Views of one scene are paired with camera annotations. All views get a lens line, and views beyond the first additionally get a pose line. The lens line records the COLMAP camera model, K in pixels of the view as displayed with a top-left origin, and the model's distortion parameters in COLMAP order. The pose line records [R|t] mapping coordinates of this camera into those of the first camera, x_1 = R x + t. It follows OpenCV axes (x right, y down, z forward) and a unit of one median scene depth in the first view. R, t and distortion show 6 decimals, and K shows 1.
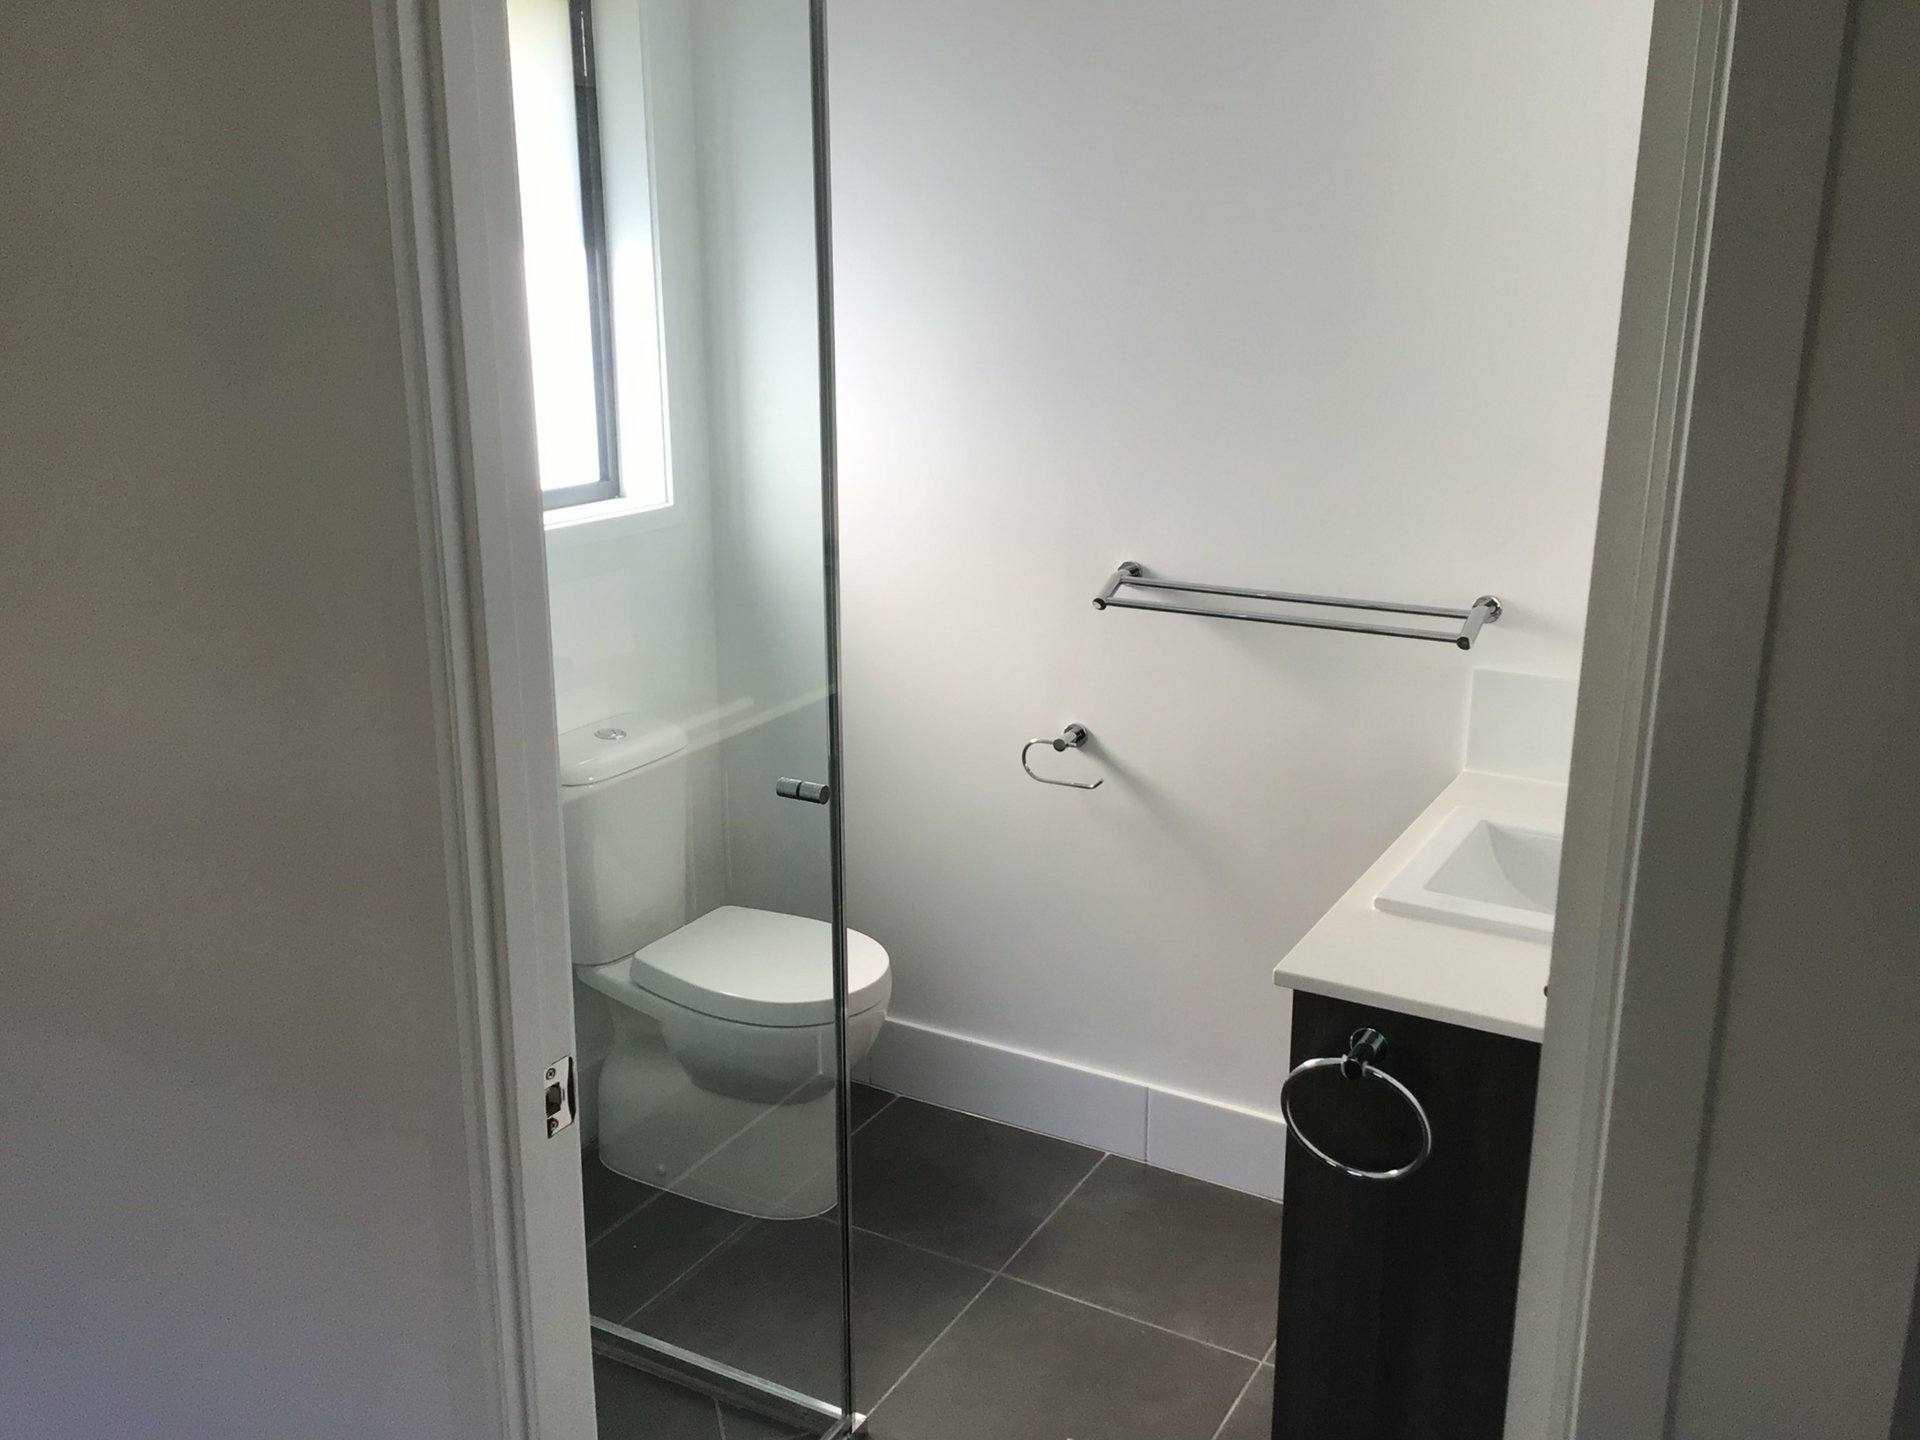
lens RADIAL K [[1735.1, 0, 970.0], [0, 1735.1, 718.0], [0, 0, 1]] dist [0.088165, -0.010860]
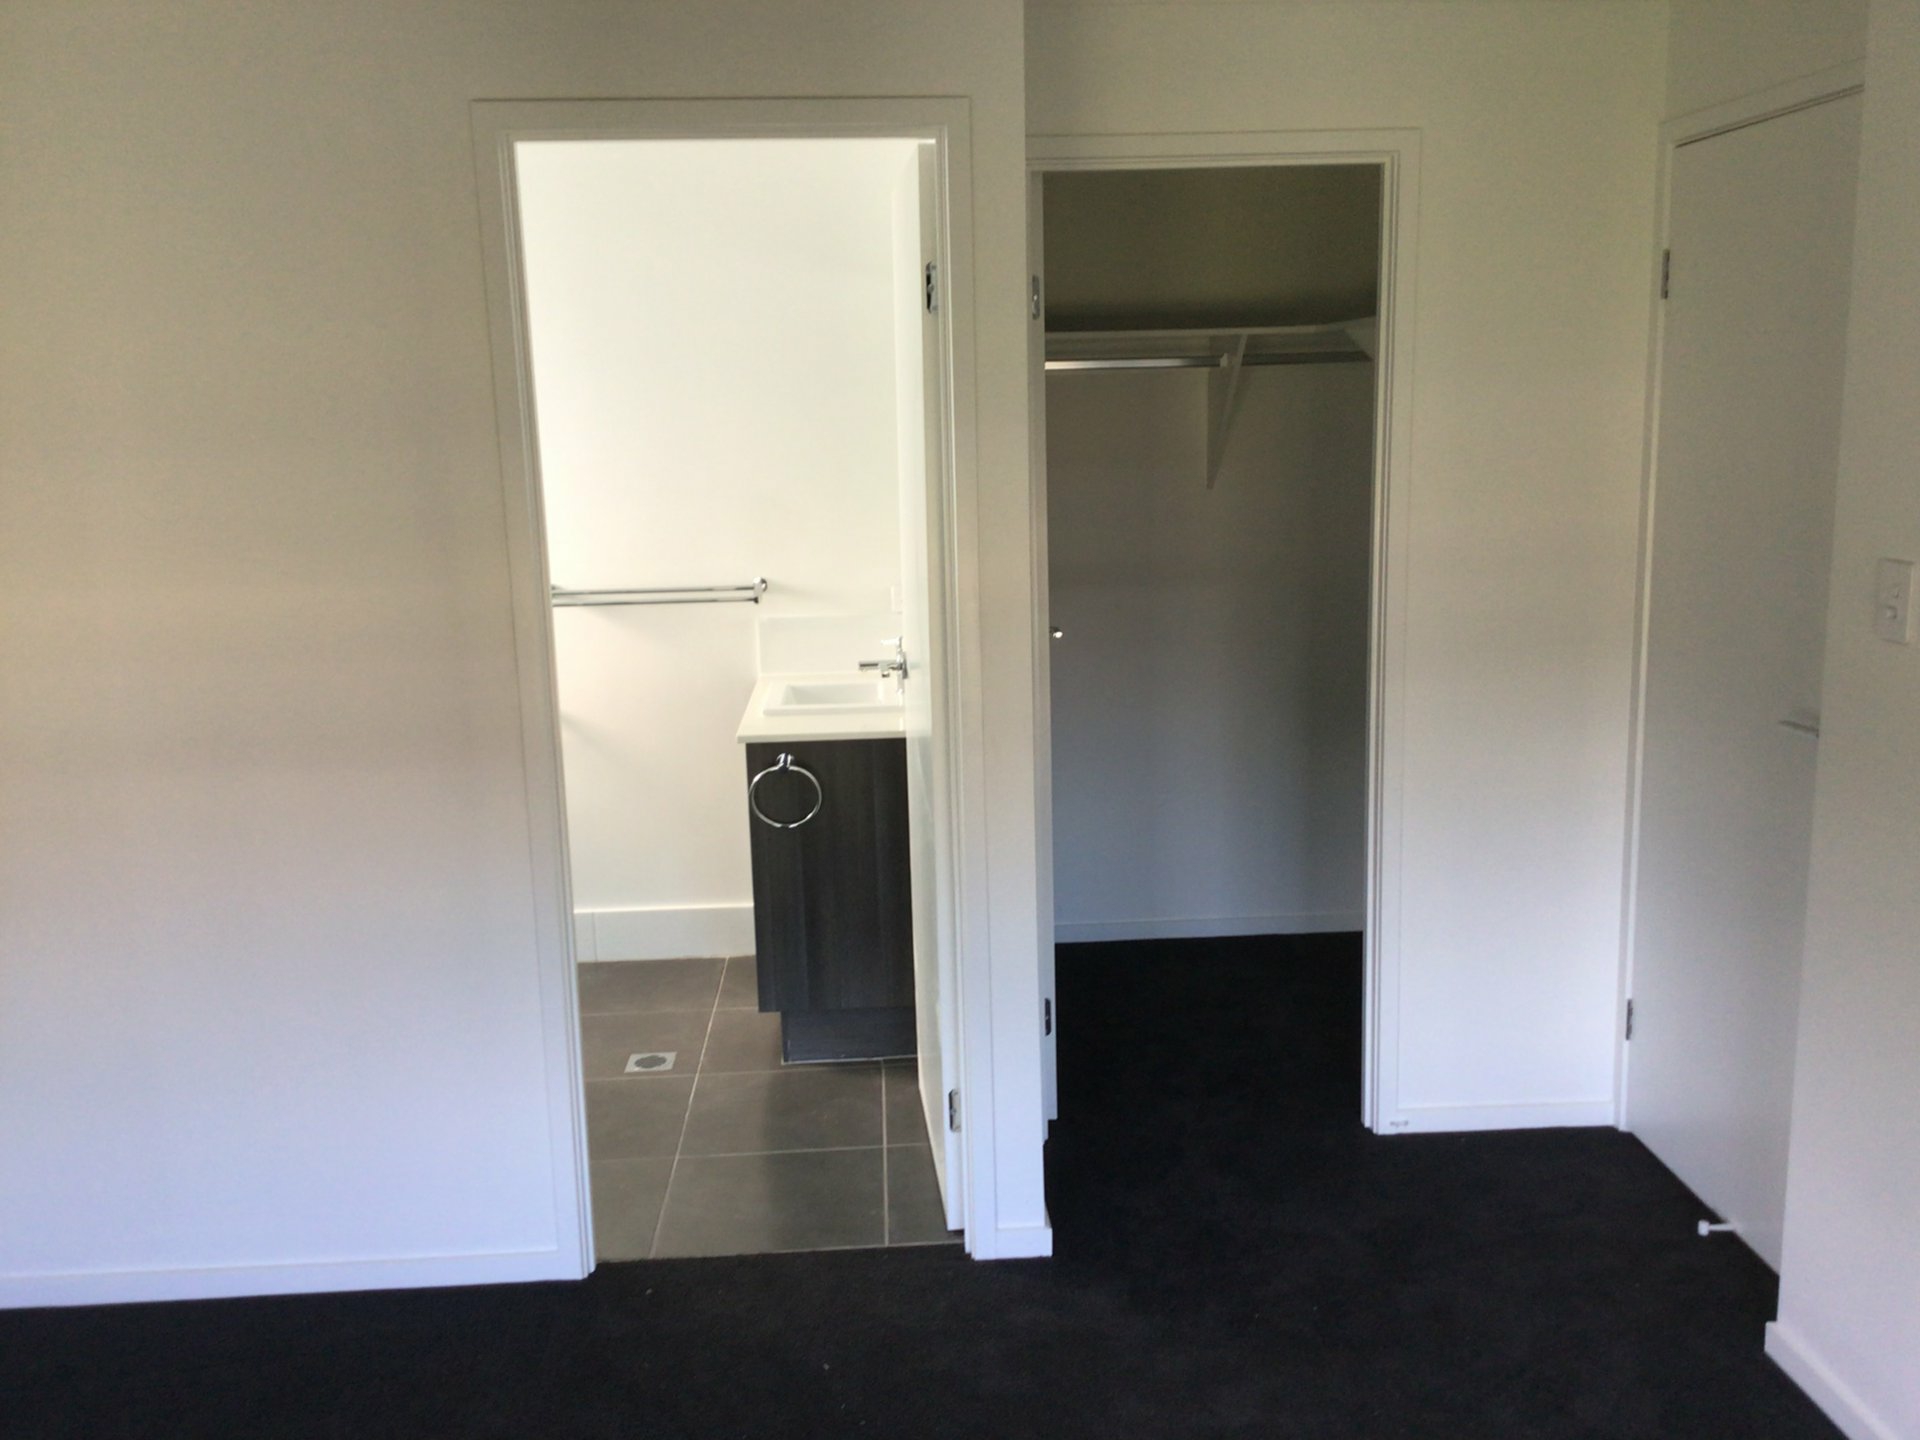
lens RADIAL K [[1735.1, 0, 970.0], [0, 1735.1, 718.0], [0, 0, 1]] dist [0.088165, -0.010860]
pose [[0.851378, -0.119463, 0.510768, -0.603888], [0.166232, 0.984980, -0.046710, 0.252756], [-0.497516, 0.124674, 0.858449, -0.855572]]
